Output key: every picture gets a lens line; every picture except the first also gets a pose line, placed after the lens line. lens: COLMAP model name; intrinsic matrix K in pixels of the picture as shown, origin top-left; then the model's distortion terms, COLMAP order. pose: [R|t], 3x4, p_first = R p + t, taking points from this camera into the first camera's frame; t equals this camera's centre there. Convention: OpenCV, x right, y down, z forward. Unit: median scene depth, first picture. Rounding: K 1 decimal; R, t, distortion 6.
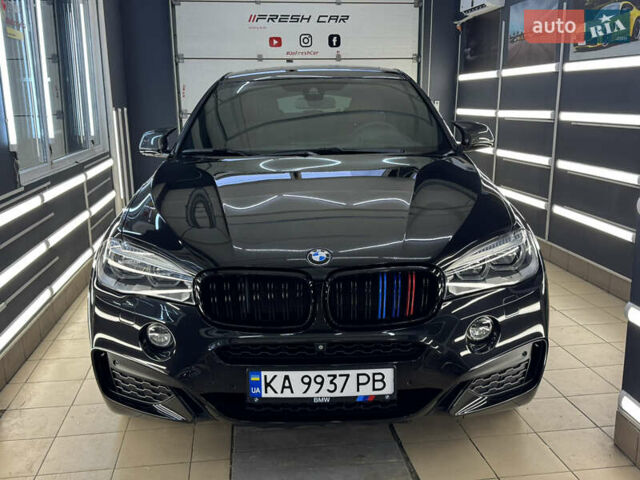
lens RADIAL K [[624.8, 0, 320.0], [0, 624.8, 240.0], [0, 0, 1]] dist [0.174478, -0.487246]
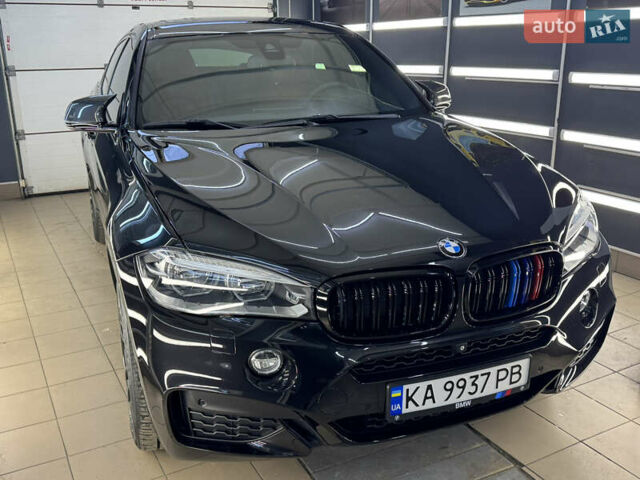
lens RADIAL K [[624.8, 0, 320.0], [0, 624.8, 240.0], [0, 0, 1]] dist [0.174478, -0.487246]
pose [[0.936930, -0.099975, 0.334913, -0.469901], [0.074114, 0.993256, 0.089160, -0.076386], [-0.341569, -0.058715, 0.938021, 0.232702]]
